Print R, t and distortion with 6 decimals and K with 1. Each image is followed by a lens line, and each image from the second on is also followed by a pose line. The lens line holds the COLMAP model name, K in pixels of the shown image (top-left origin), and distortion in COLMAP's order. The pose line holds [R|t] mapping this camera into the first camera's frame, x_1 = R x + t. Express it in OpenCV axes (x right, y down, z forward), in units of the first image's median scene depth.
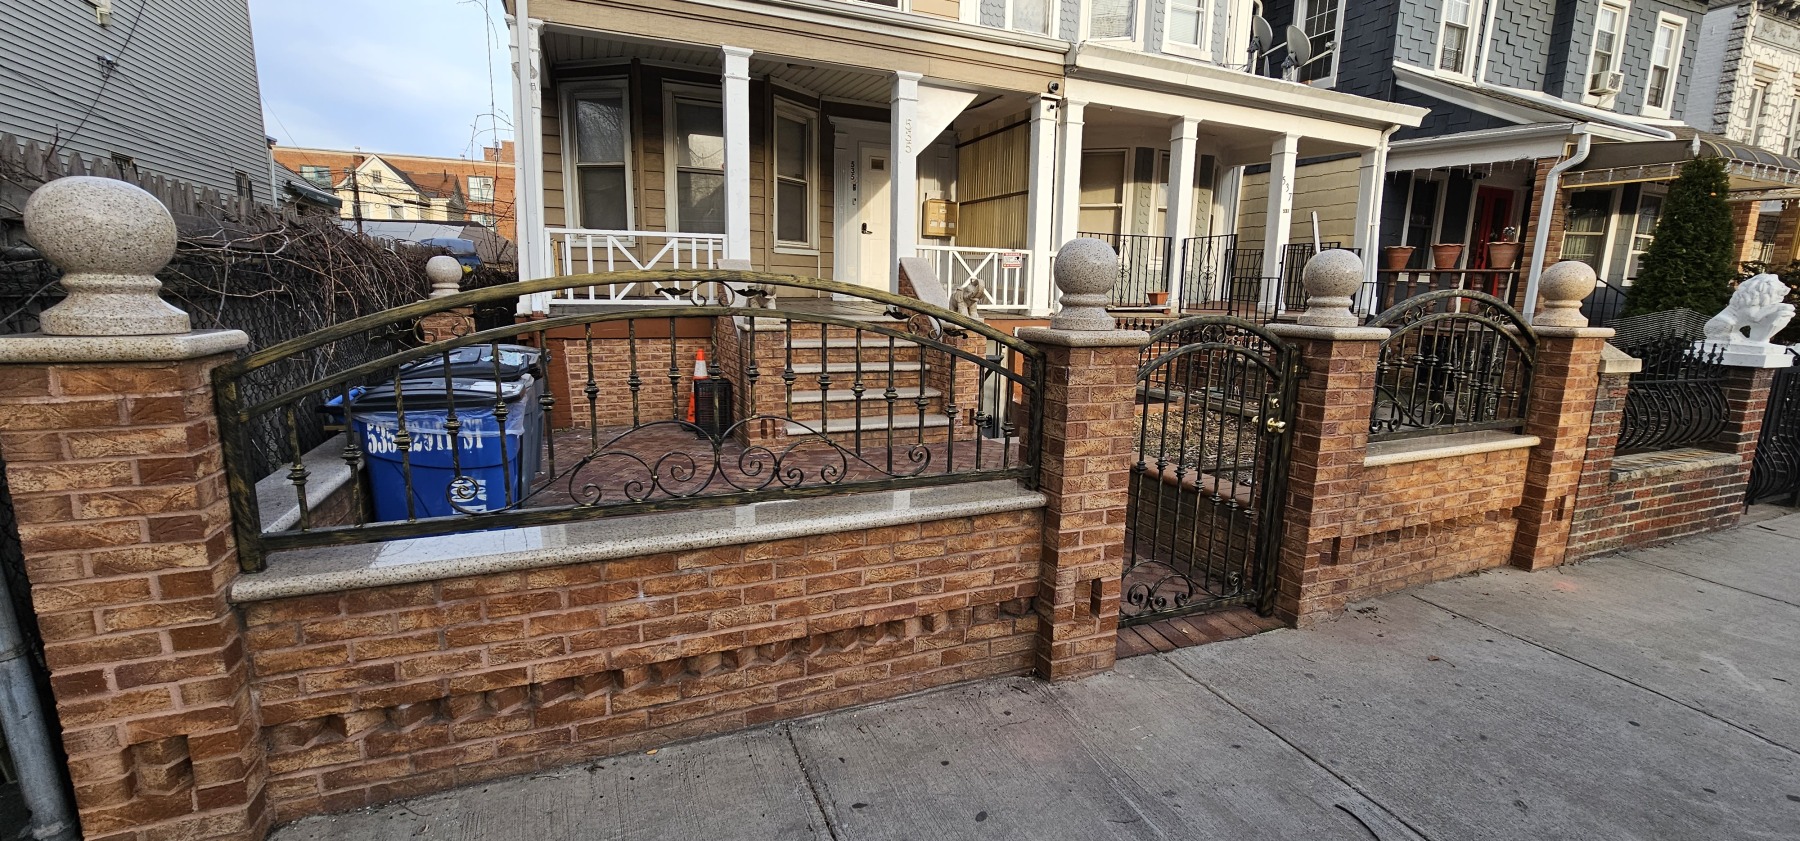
lens RADIAL K [[735.0, 0, 907.0], [0, 735.0, 420.3], [0, 0, 1]] dist [-0.002381, -0.000170]
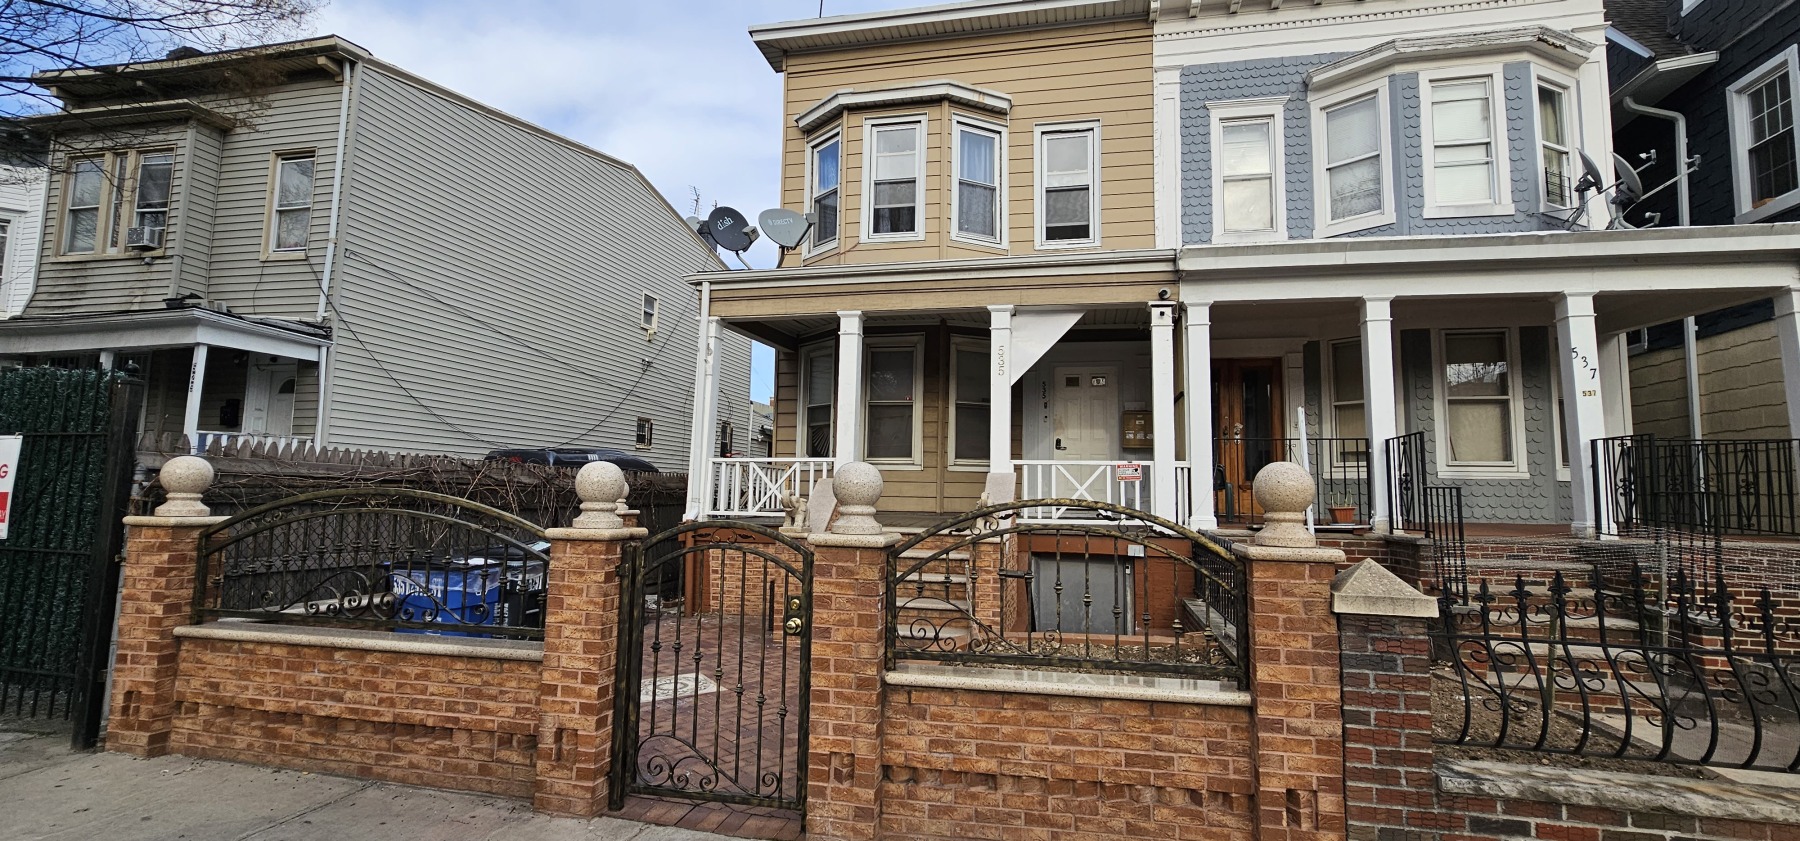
lens RADIAL K [[791.7, 0, 902.7], [0, 791.7, 420.0], [0, 0, 1]] dist [-0.003031, 0.001197]
pose [[0.810392, -0.062684, -0.582526, 1.349493], [-0.104608, 0.962804, -0.249132, -0.011025], [0.576474, 0.262831, 0.773691, 0.133681]]
